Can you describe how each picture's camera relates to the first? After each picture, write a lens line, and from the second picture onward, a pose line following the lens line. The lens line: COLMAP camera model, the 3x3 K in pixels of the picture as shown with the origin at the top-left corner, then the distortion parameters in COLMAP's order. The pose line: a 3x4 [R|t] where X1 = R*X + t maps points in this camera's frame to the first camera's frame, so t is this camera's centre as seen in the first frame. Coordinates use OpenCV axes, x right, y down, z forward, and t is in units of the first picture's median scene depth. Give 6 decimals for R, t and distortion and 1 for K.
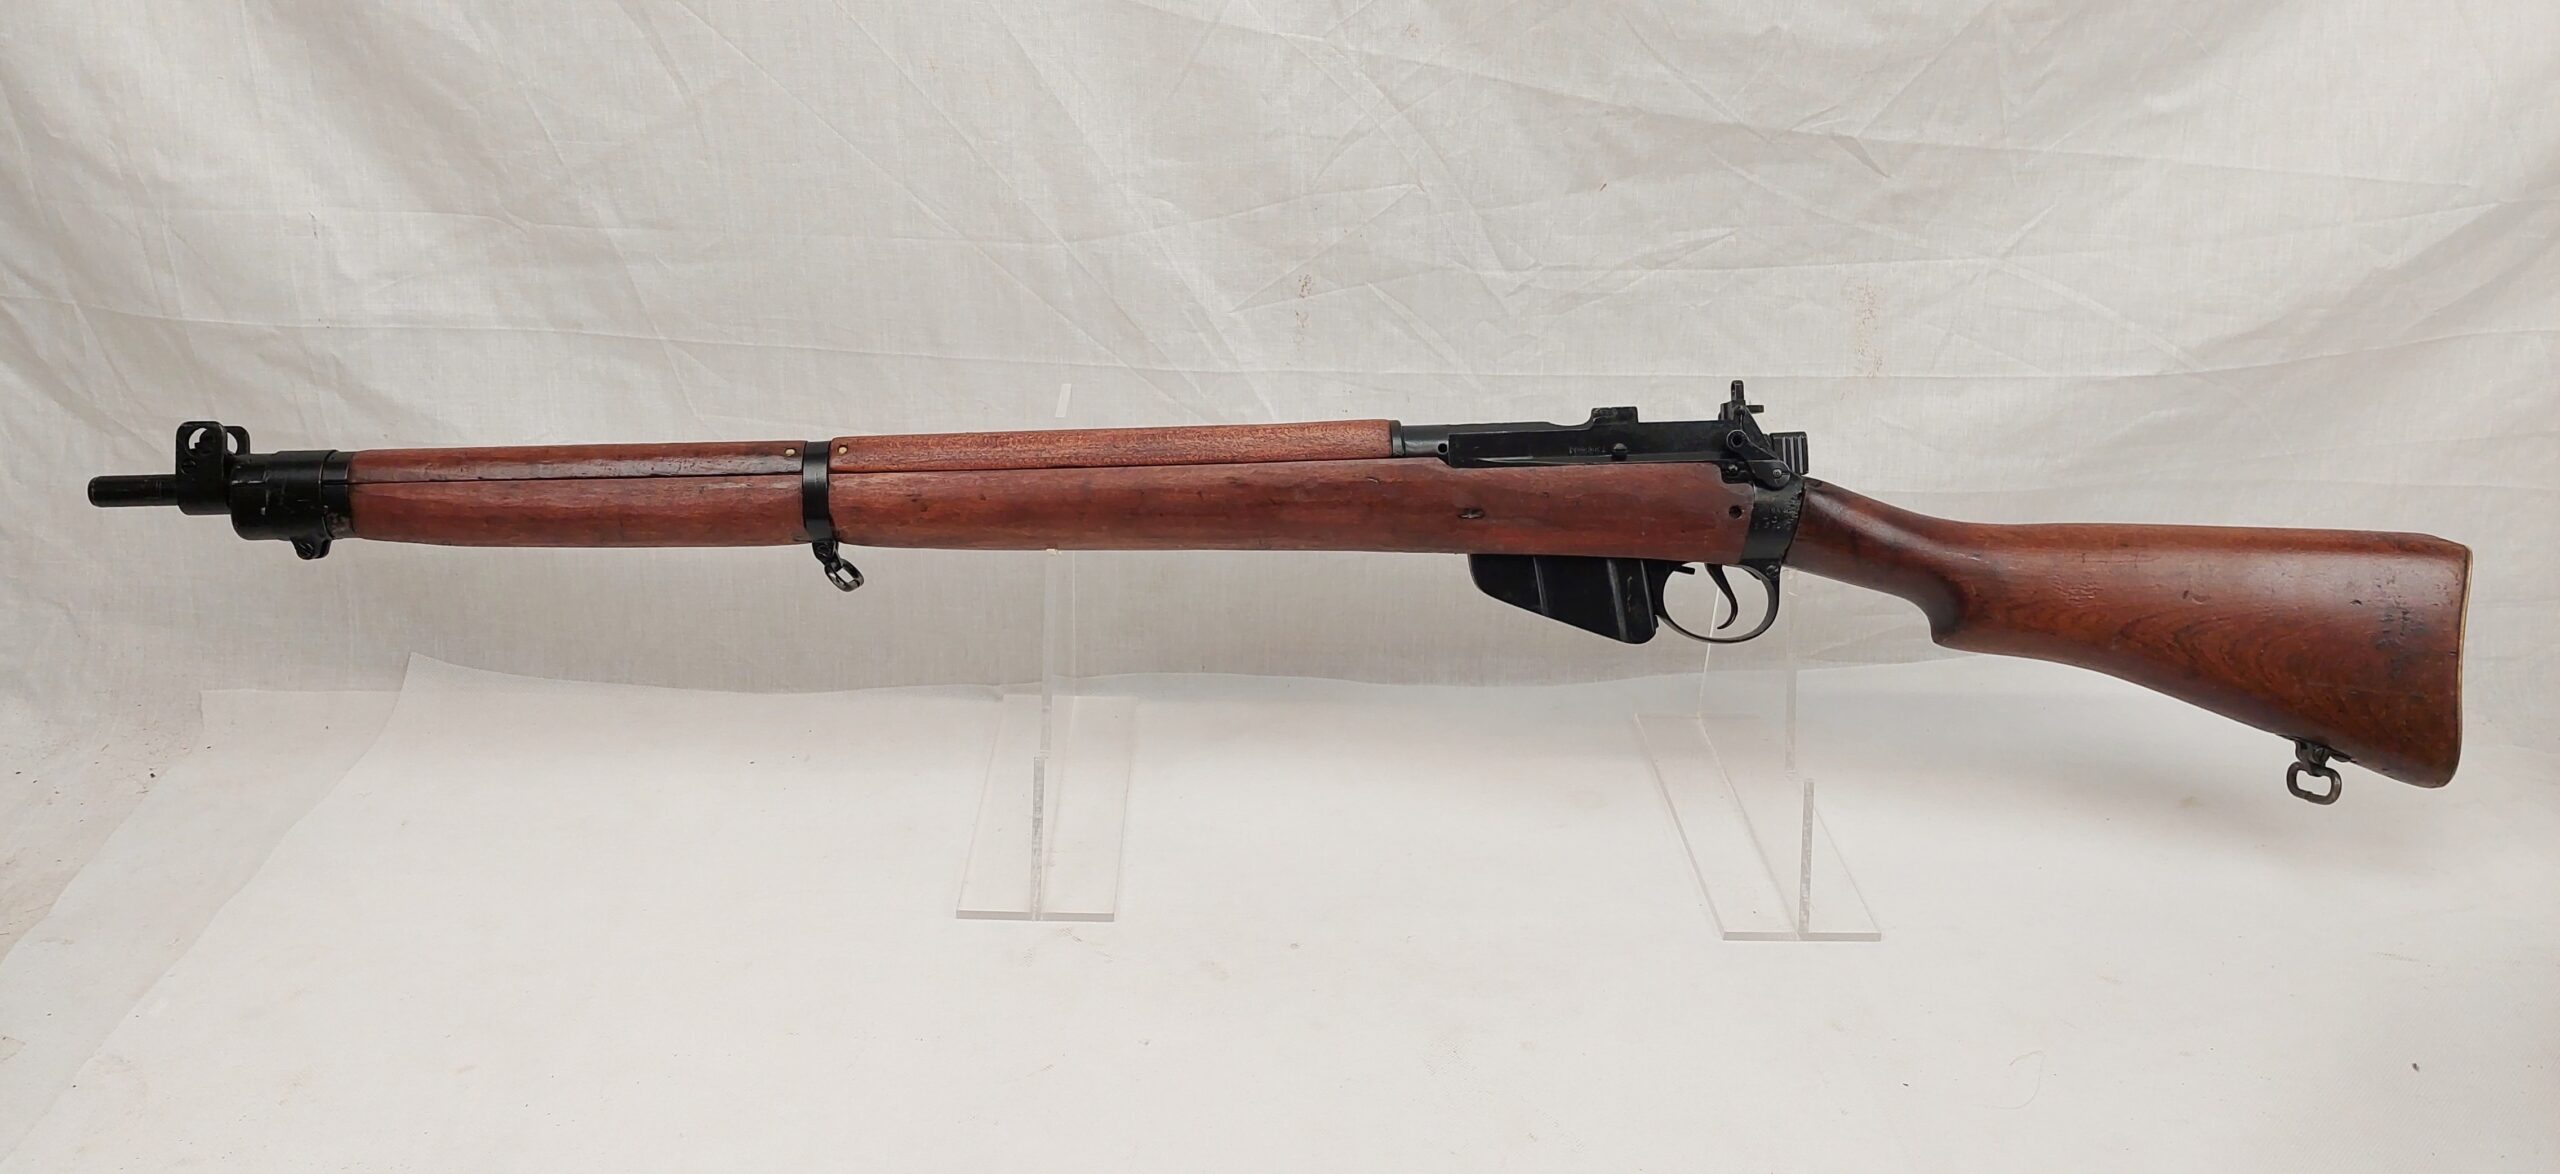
lens RADIAL K [[1723.0, 0, 1280.0], [0, 1723.0, 569.5], [0, 0, 1]] dist [0.045201, -0.015224]
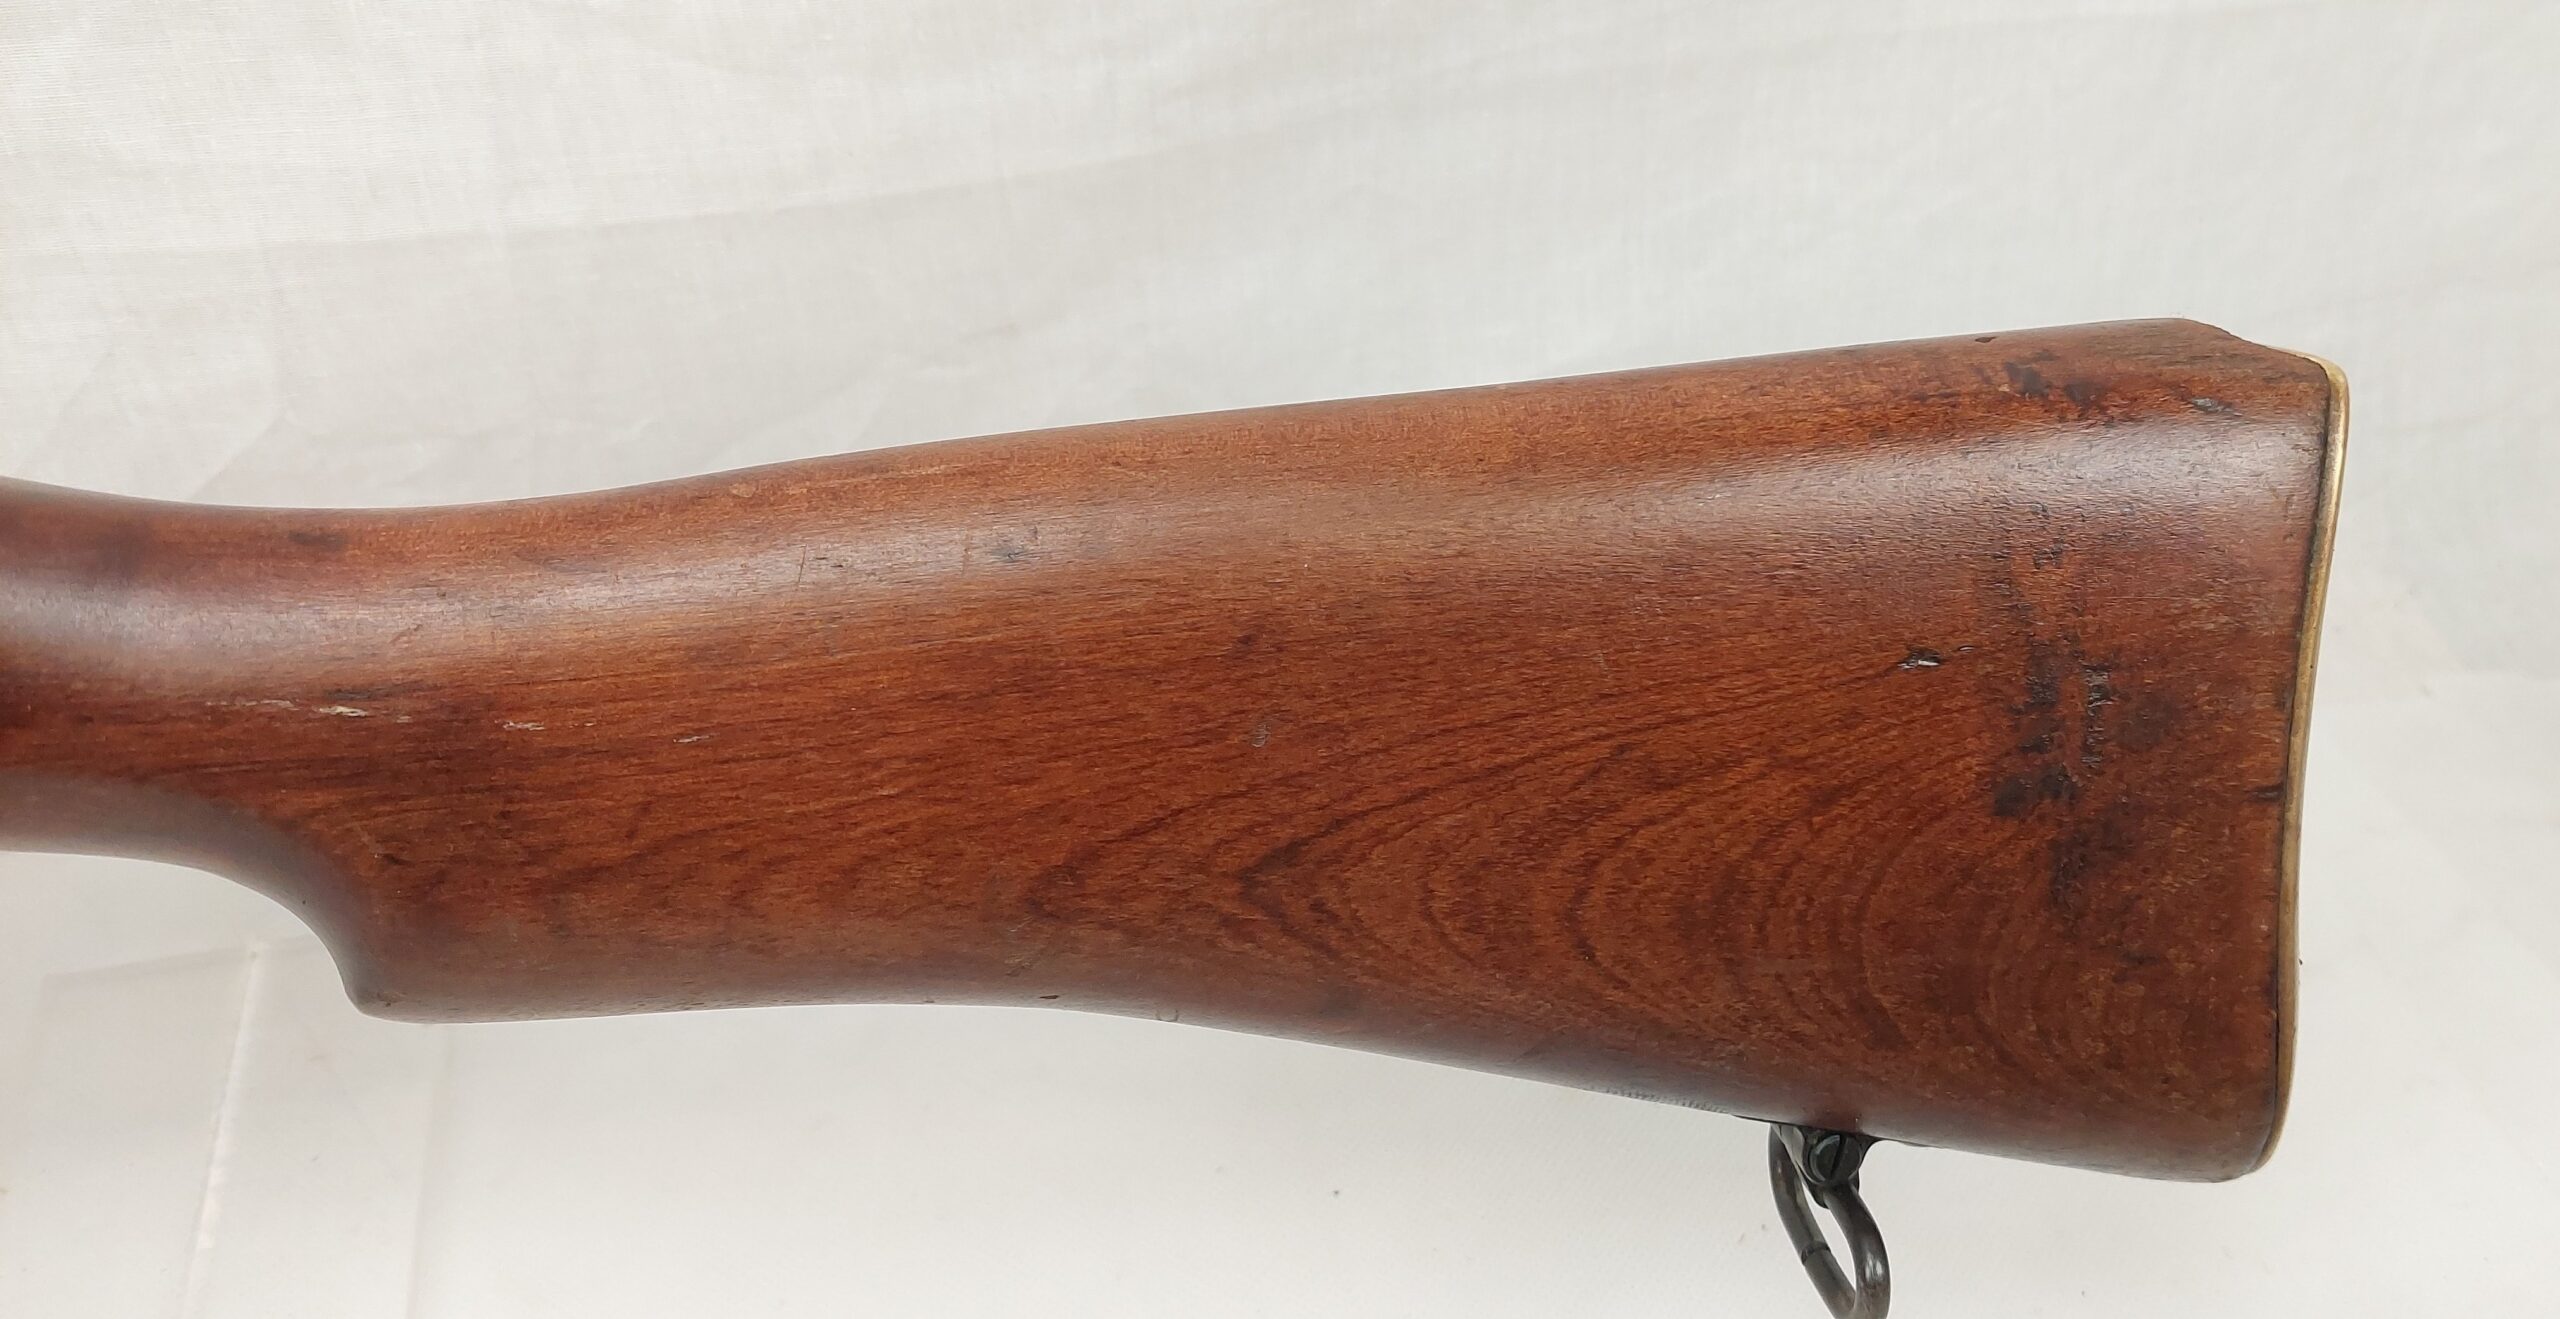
lens RADIAL K [[2206.9, 0, 1280.9], [0, 2206.9, 660.8], [0, 0, 1]] dist [0.018974, 0.004985]
pose [[0.984930, -0.136640, 0.106033, 0.455154], [0.103699, 0.957193, 0.270238, -0.070835], [-0.138419, -0.255170, 0.956937, 0.656144]]
